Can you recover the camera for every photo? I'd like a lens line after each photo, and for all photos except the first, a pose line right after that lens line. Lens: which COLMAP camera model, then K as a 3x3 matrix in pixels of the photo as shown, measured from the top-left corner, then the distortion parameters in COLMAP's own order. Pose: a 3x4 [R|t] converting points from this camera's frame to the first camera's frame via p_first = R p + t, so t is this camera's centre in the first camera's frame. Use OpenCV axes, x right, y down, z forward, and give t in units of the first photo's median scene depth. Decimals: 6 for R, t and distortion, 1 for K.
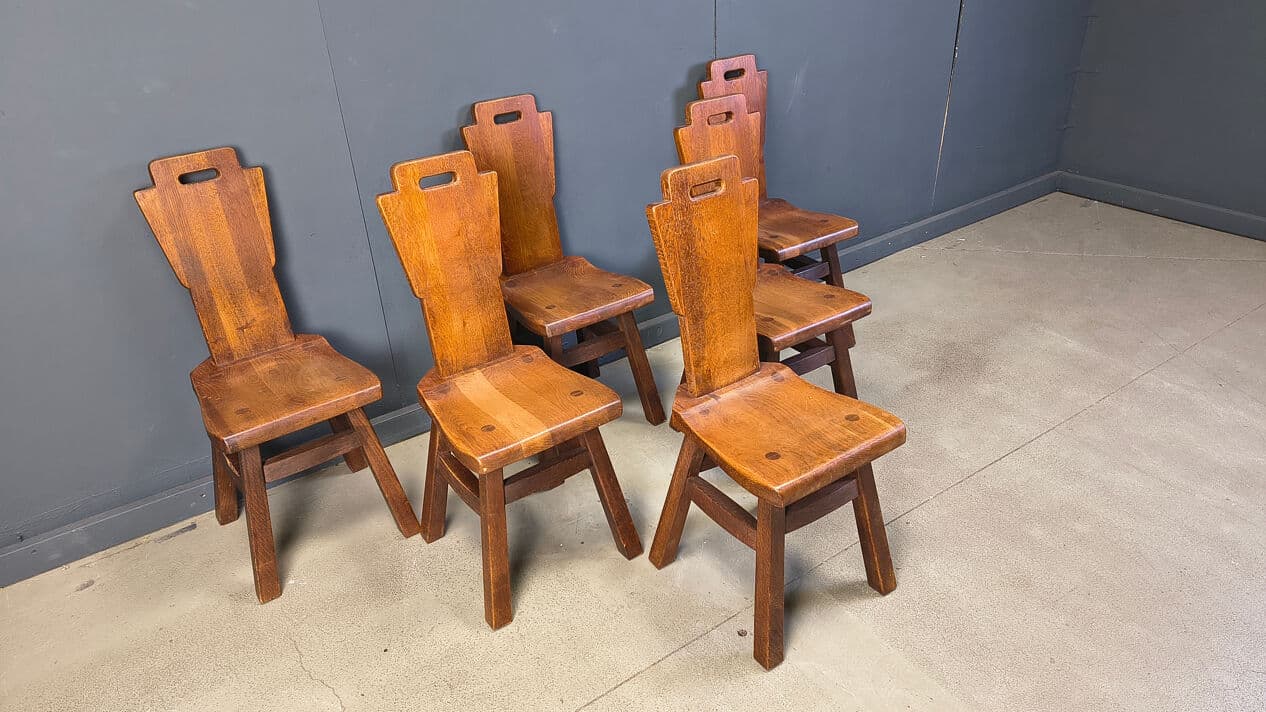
lens RADIAL K [[892.0, 0, 642.0], [0, 892.0, 358.5], [0, 0, 1]] dist [0.007601, -0.002770]
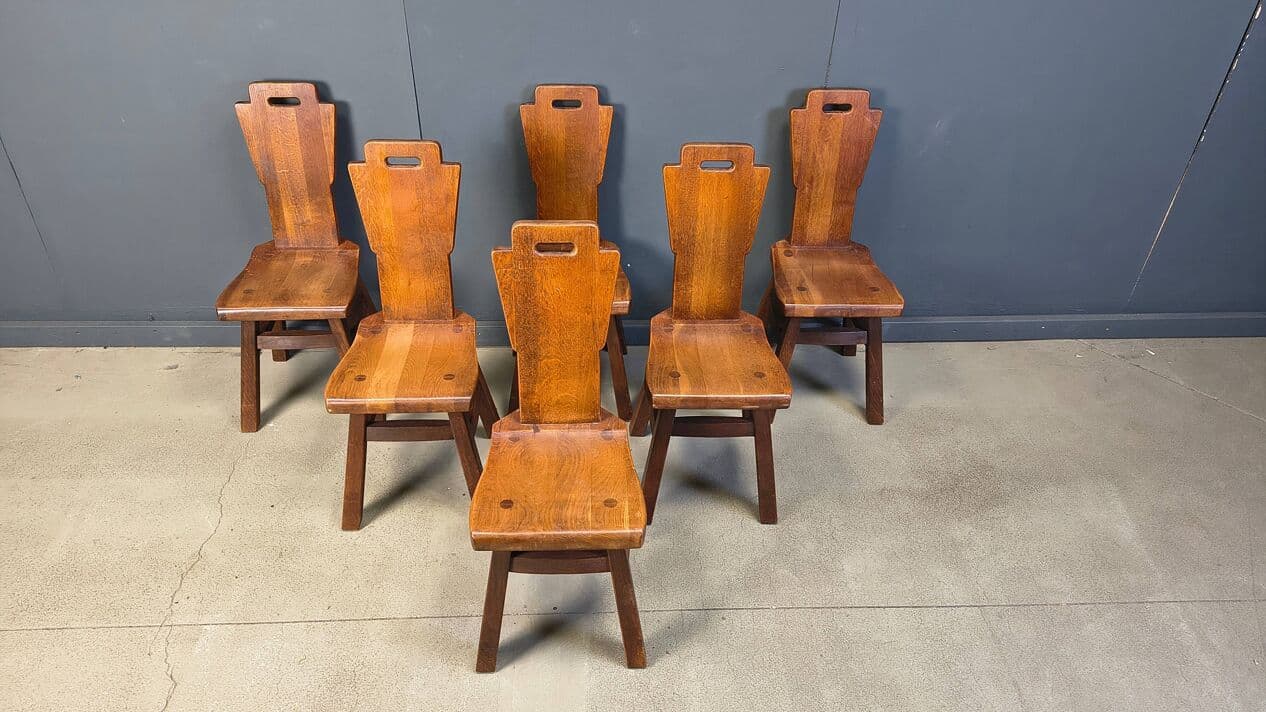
lens RADIAL K [[892.0, 0, 621.2], [0, 892.0, 351.2], [0, 0, 1]] dist [0.011874, 0.001826]
pose [[0.835389, 0.367424, -0.408809, 0.525935], [-0.311859, 0.929283, 0.197934, -0.265995], [0.452625, -0.037860, 0.890897, 0.079870]]
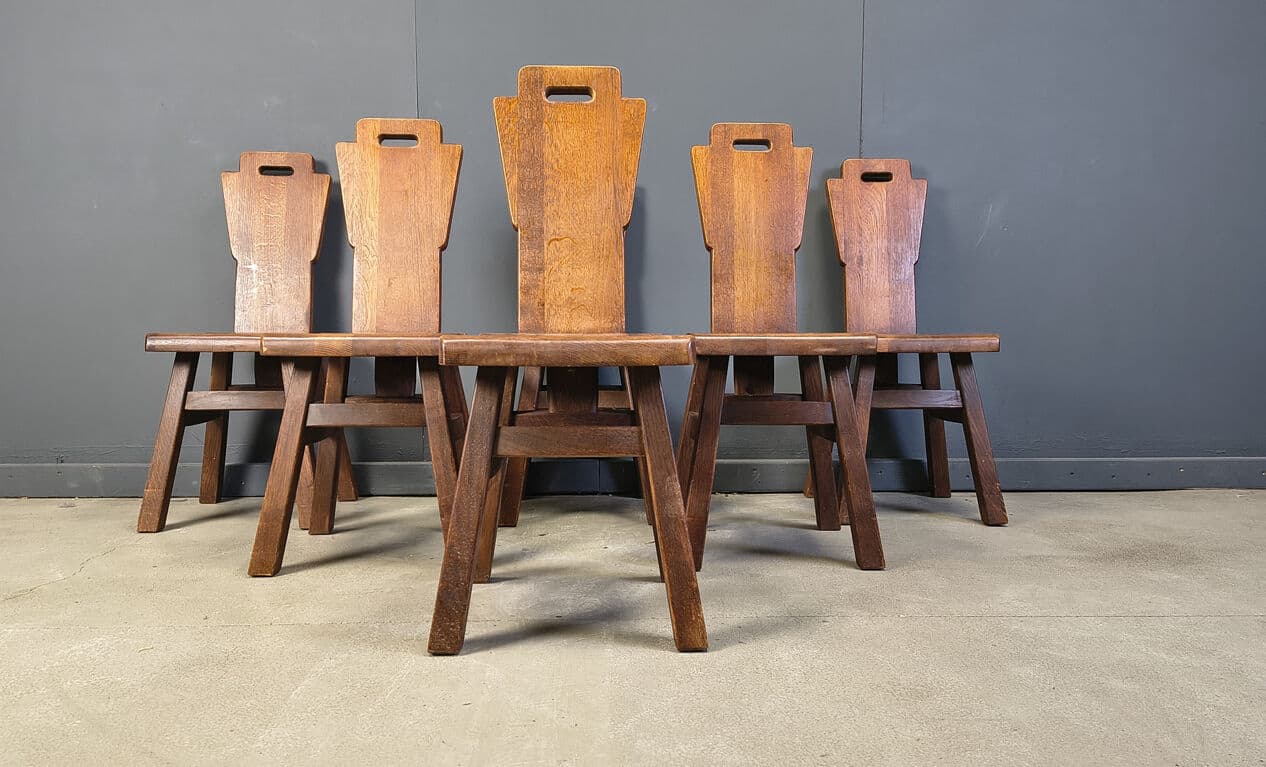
lens RADIAL K [[975.8, 0, 624.7], [0, 975.8, 367.8], [0, 0, 1]] dist [-0.000211, 0.001797]
pose [[0.834807, 0.061289, -0.547121, 0.572671], [-0.292170, 0.891615, -0.345919, 0.320012], [0.466620, 0.448628, 0.762233, 0.350268]]
